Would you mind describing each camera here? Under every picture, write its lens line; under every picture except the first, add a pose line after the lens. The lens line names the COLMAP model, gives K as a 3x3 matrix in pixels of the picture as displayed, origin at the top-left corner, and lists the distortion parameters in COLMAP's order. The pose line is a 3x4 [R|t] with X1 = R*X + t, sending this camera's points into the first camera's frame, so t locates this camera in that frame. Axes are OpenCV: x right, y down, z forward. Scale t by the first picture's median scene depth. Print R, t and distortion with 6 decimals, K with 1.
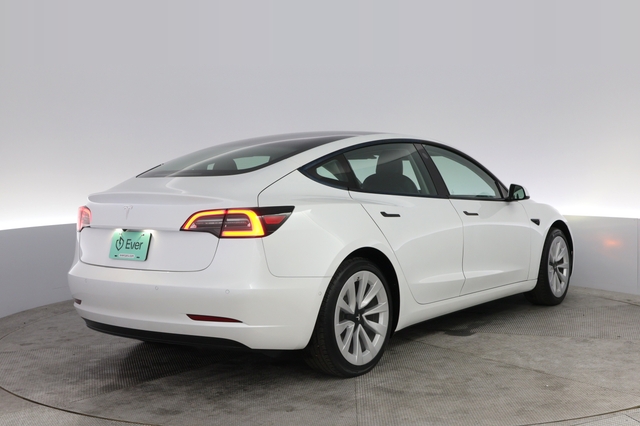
lens RADIAL K [[768.0, 0, 320.6], [0, 768.0, 214.1], [0, 0, 1]] dist [-0.172482, -0.060307]
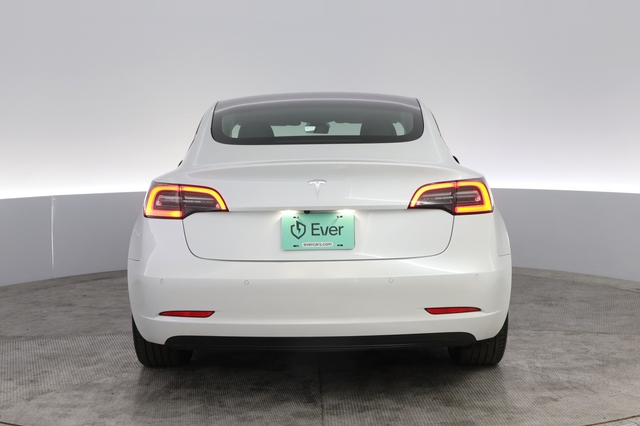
lens RADIAL K [[768.0, 0, 320.0], [0, 768.0, 213.4], [0, 0, 1]] dist [-0.172482, -0.060307]
pose [[0.900706, -0.050217, 0.431518, -0.595000], [0.033567, 0.998372, 0.046120, -0.013932], [-0.433131, -0.027056, 0.900925, 0.281383]]
